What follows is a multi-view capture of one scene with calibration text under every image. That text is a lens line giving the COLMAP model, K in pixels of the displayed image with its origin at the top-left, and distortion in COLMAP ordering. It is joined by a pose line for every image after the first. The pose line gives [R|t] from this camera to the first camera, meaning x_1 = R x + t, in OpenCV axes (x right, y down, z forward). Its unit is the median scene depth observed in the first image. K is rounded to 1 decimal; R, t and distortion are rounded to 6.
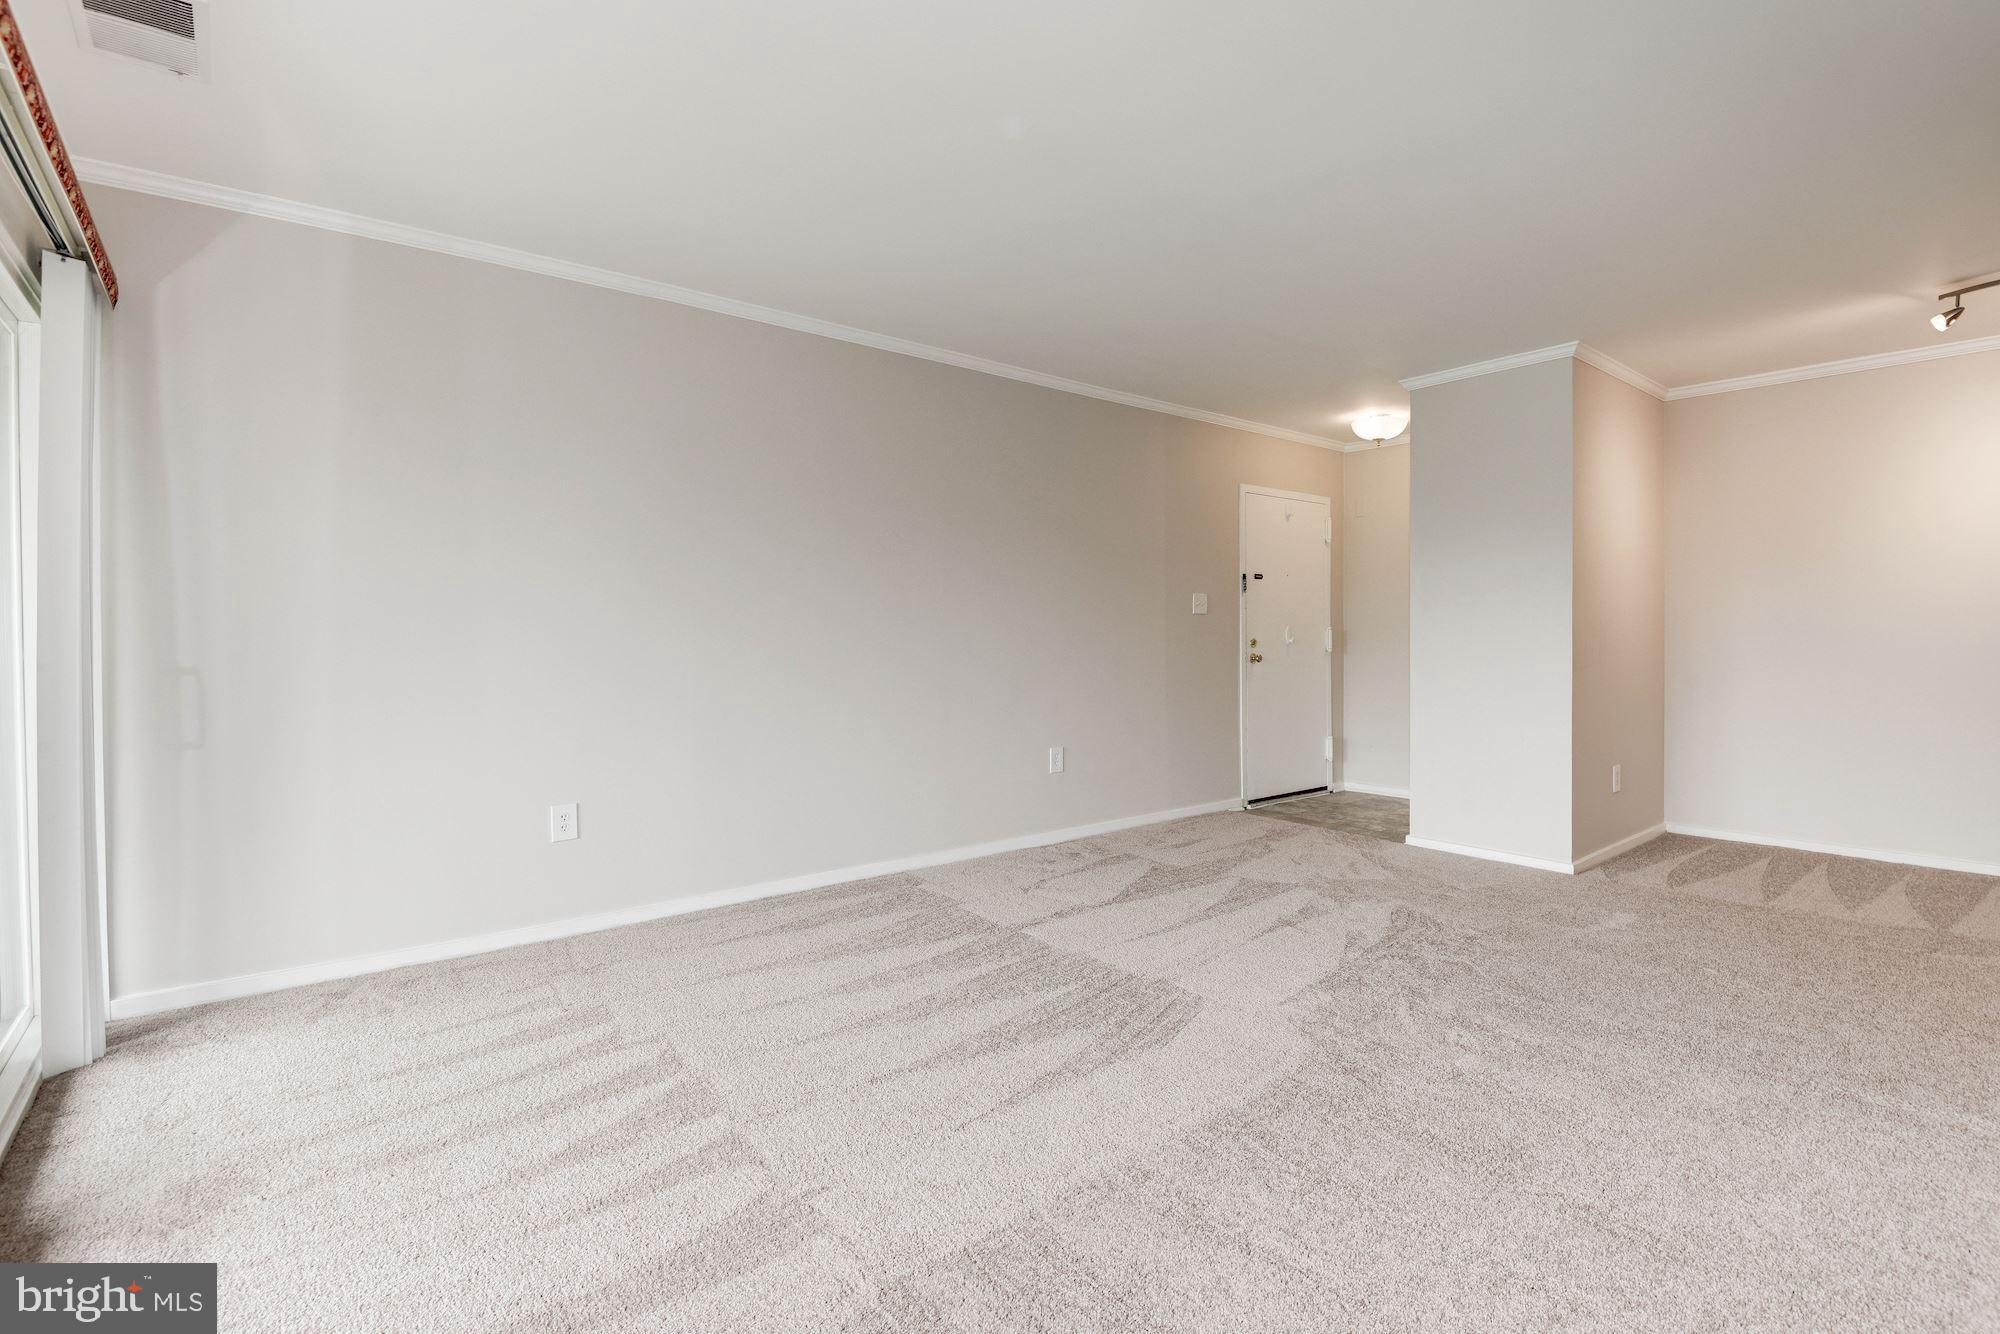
lens RADIAL K [[946.9, 0, 1004.7], [0, 946.9, 655.9], [0, 0, 1]] dist [0.003389, -0.015437]
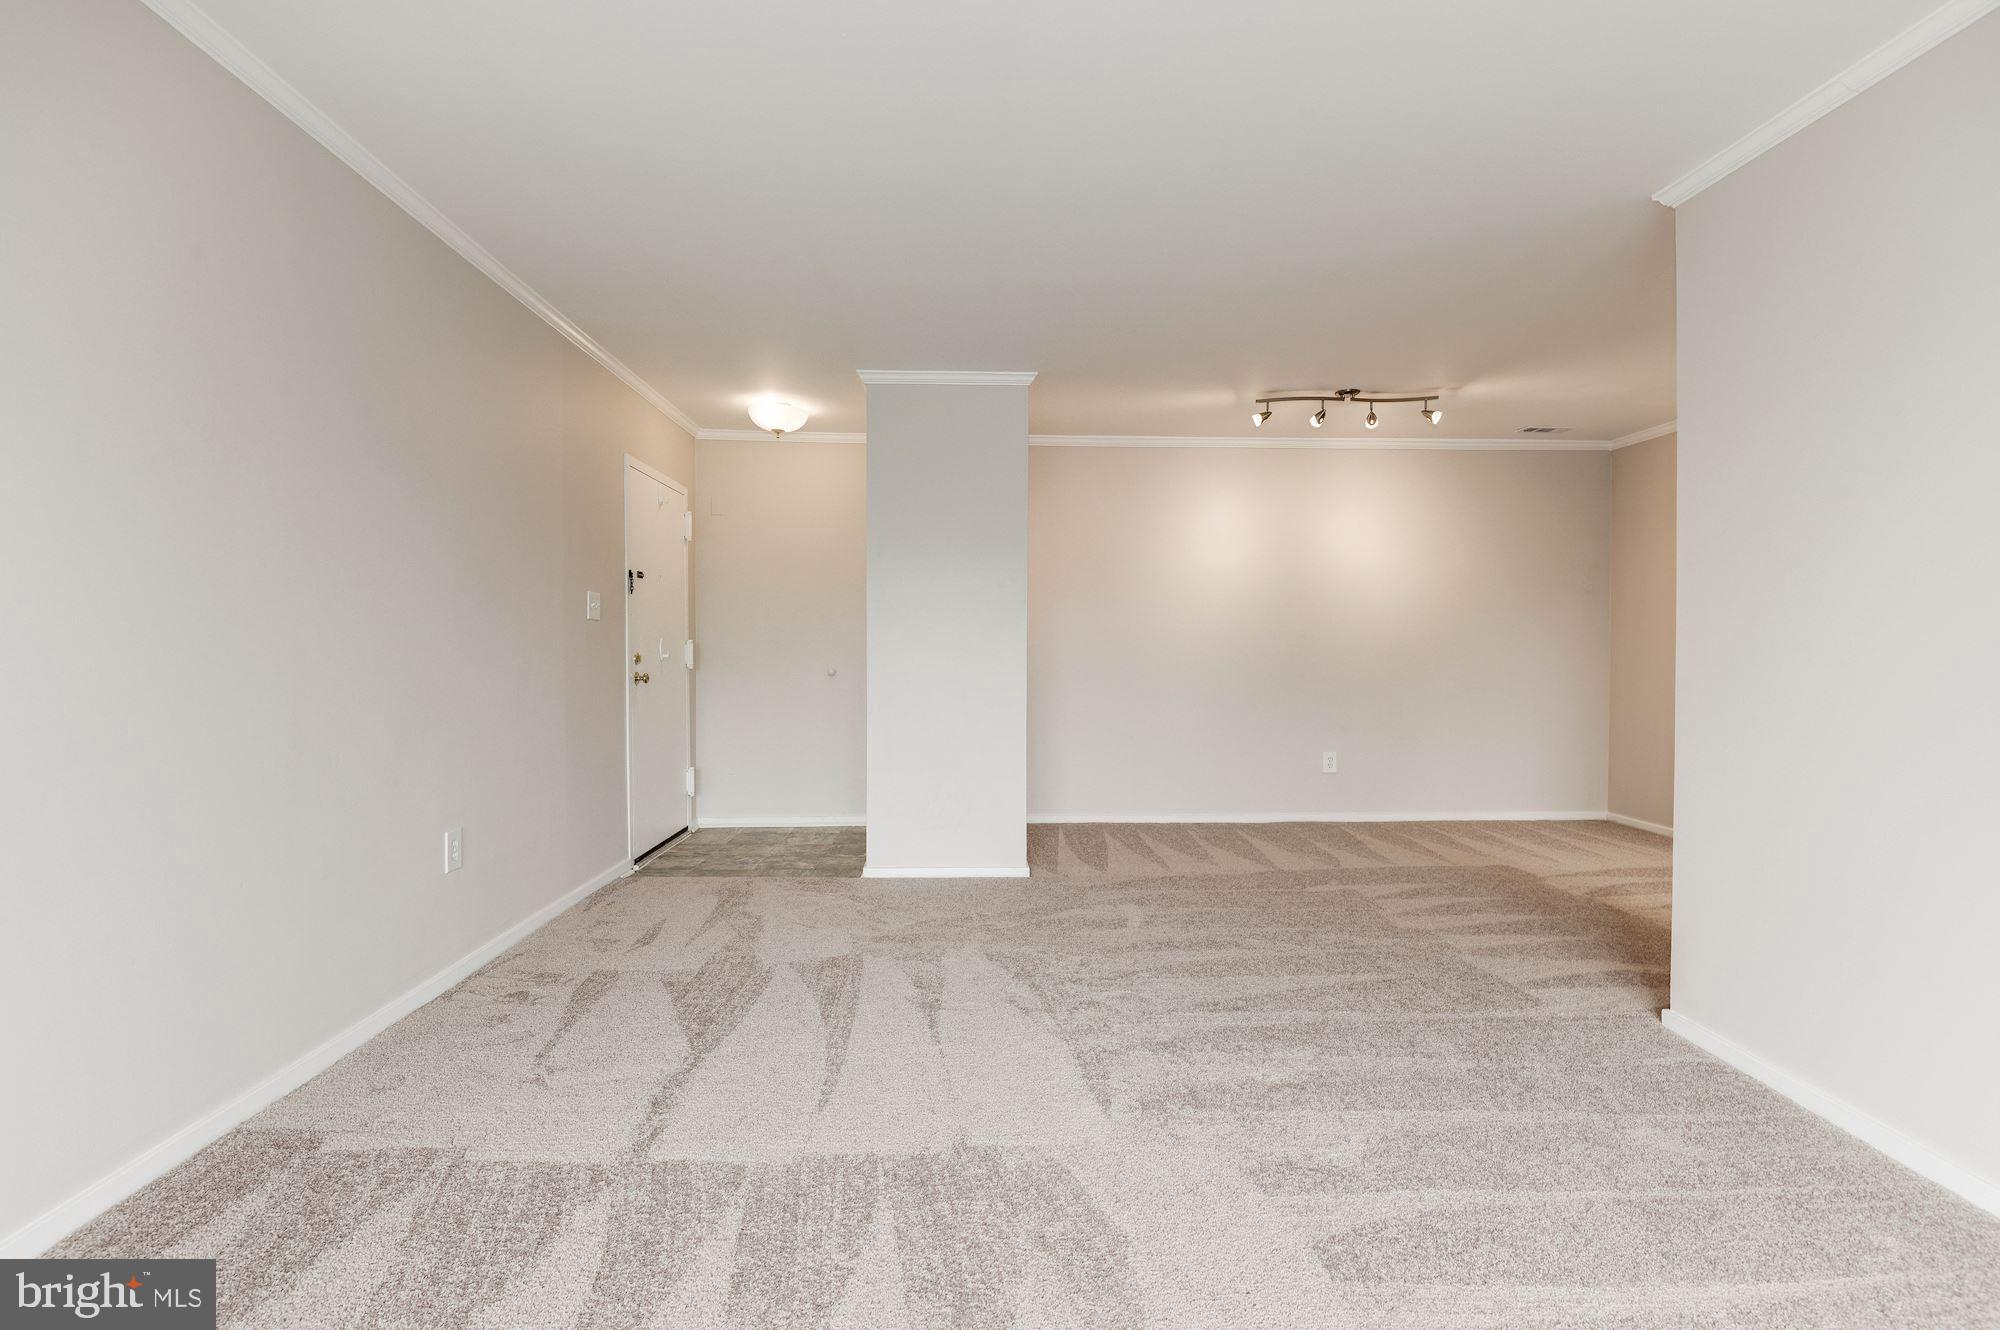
lens RADIAL K [[946.9, 0, 1002.9], [0, 946.9, 656.5], [0, 0, 1]] dist [0.003389, -0.015437]
pose [[0.591231, -0.004879, 0.806488, -0.199594], [0.015032, 0.999875, -0.004971, -0.007264], [-0.806362, 0.015062, 0.591230, 0.296494]]
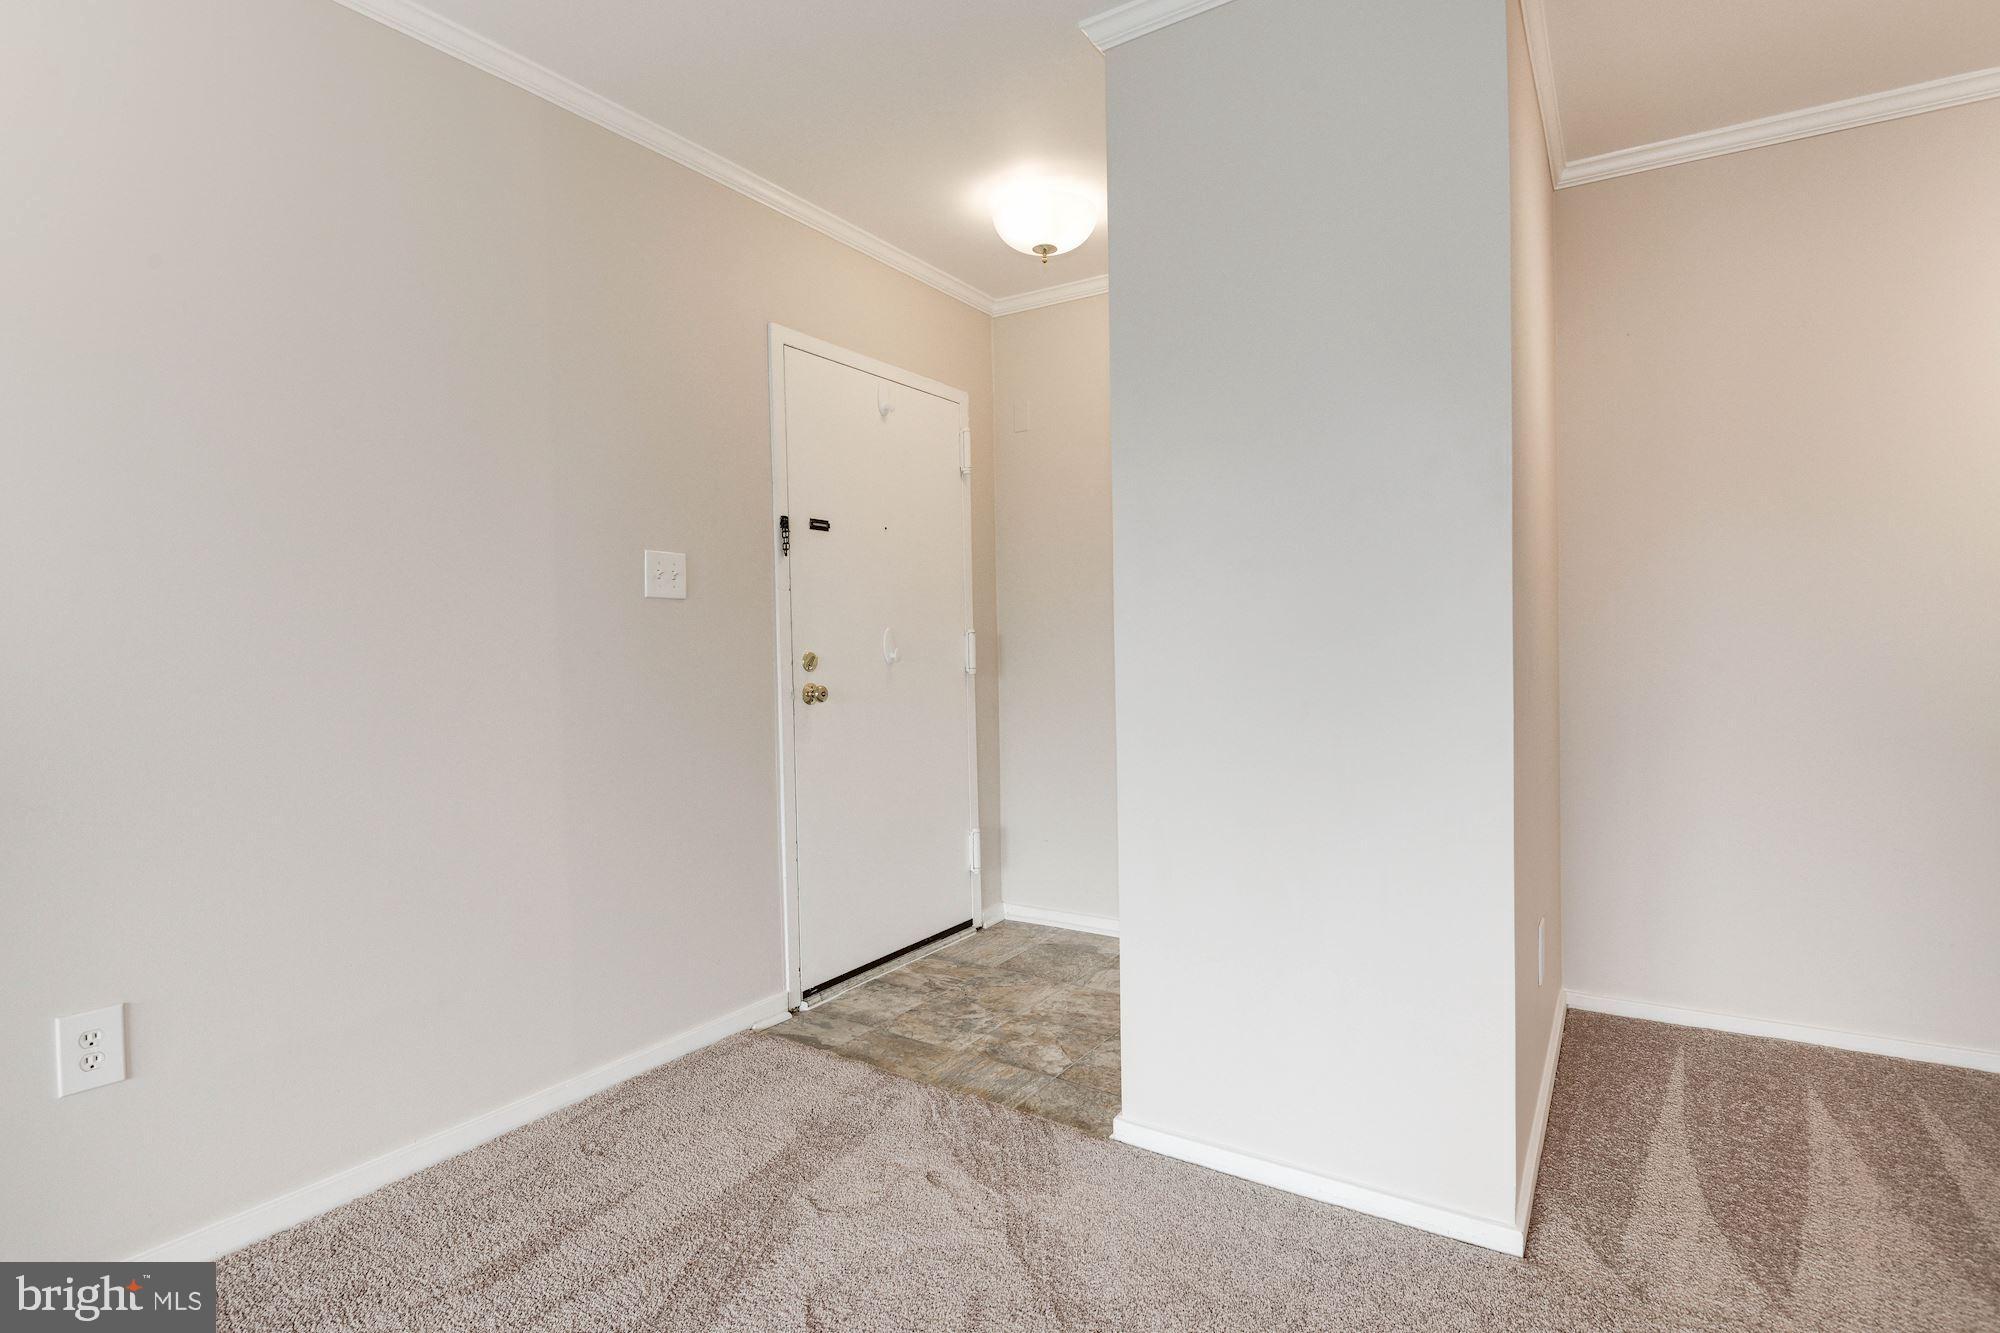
lens RADIAL K [[946.9, 0, 1017.9], [0, 946.9, 660.4], [0, 0, 1]] dist [0.003389, -0.015437]
pose [[0.949507, -0.014821, 0.313397, 0.218366], [0.014882, 0.999887, 0.002195, -0.014602], [-0.313394, 0.002580, 0.949620, 0.524508]]
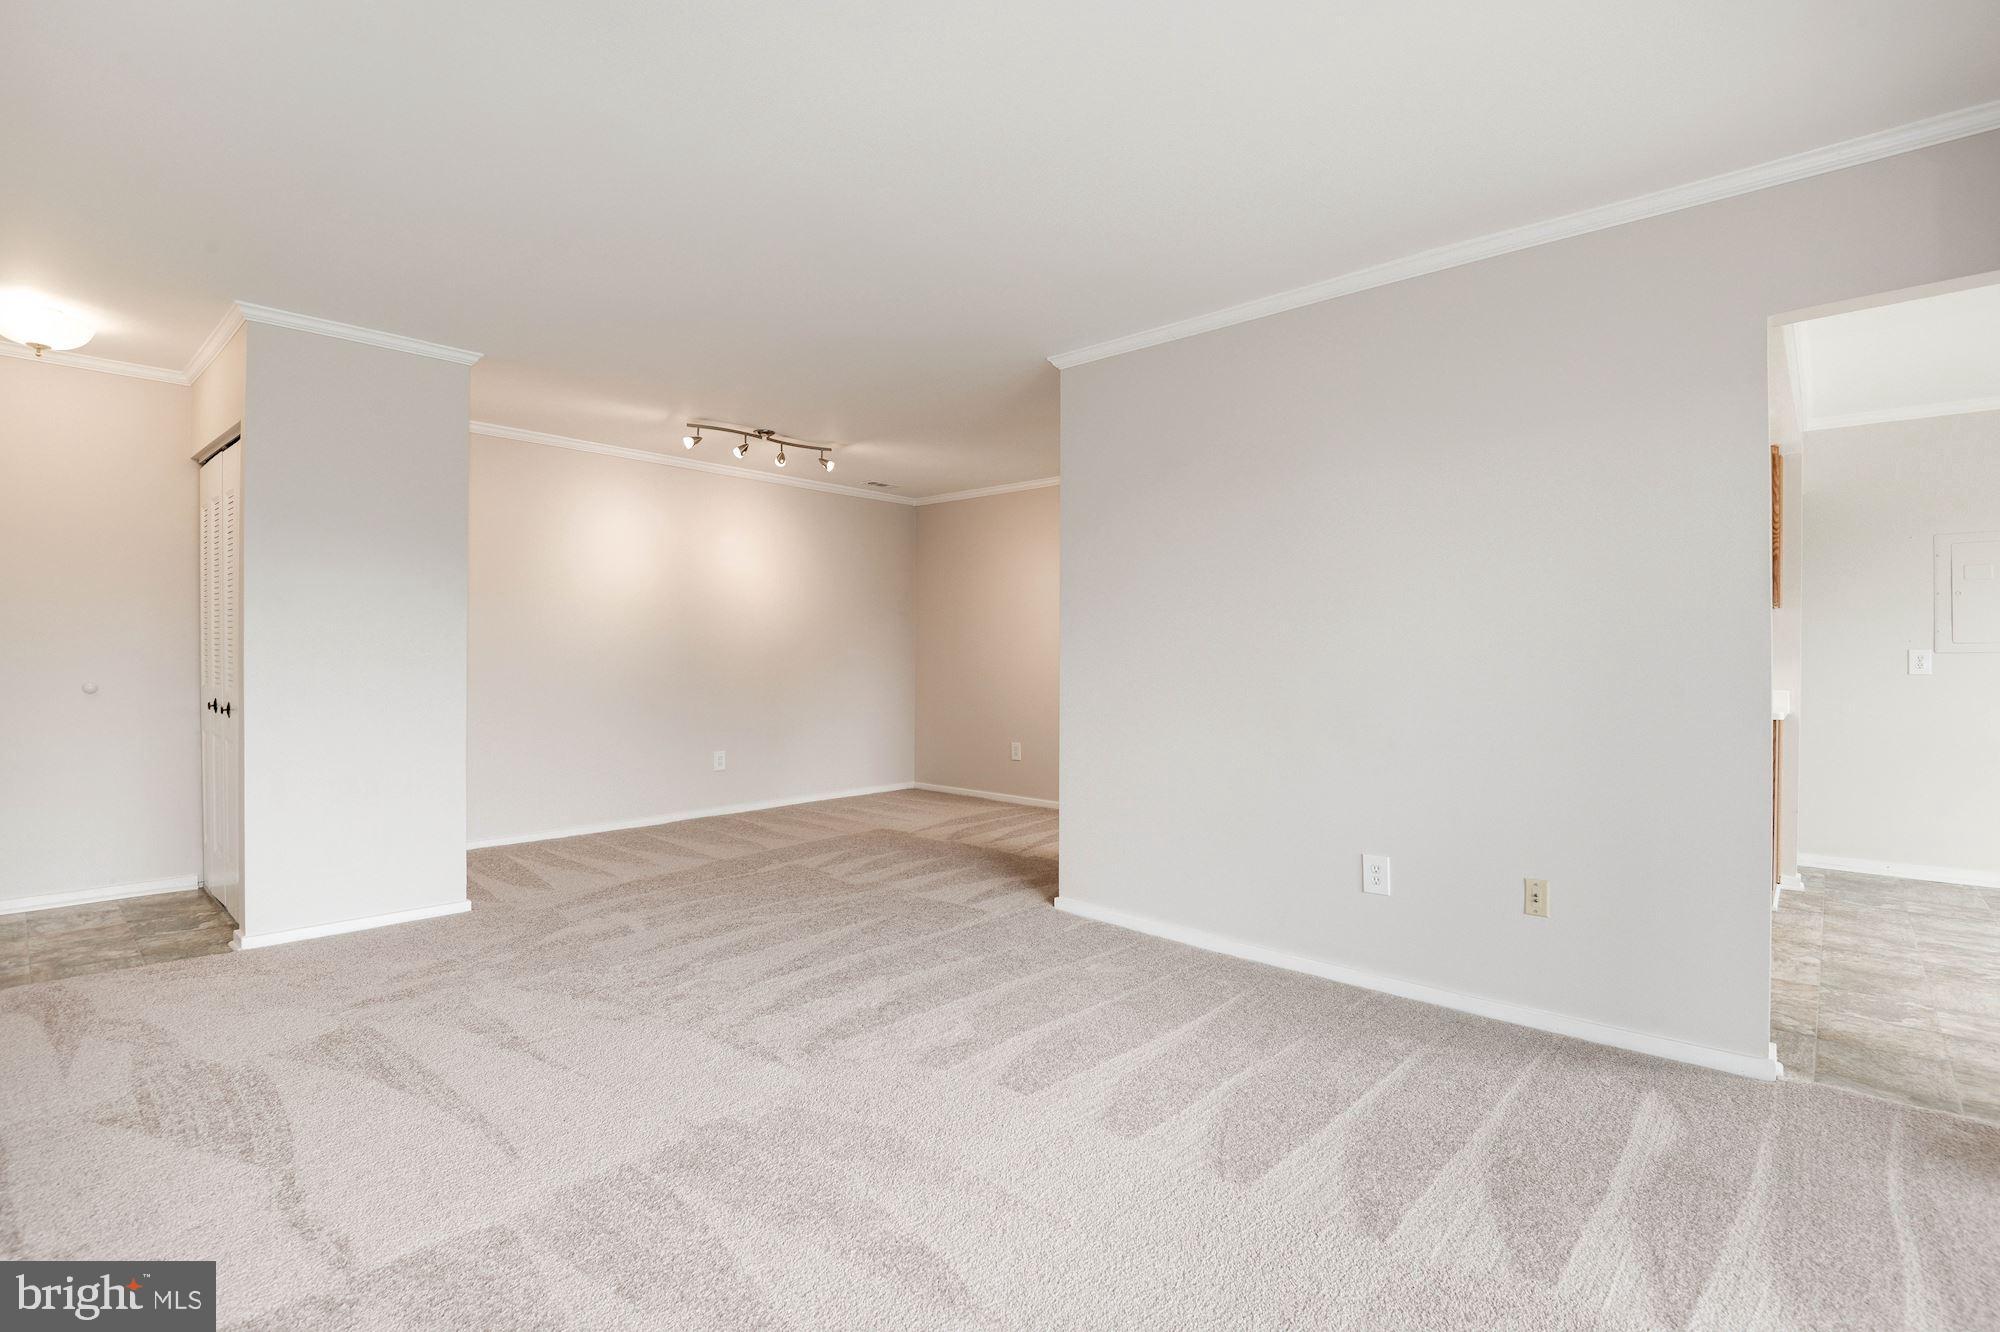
lens RADIAL K [[946.9, 0, 1013.1], [0, 946.9, 650.7], [0, 0, 1]] dist [0.003389, -0.015437]
pose [[-0.182672, 0.007810, 0.983143, -0.323243], [0.017910, 0.999829, -0.004615, -0.011435], [-0.983011, 0.016765, -0.182781, 0.472394]]
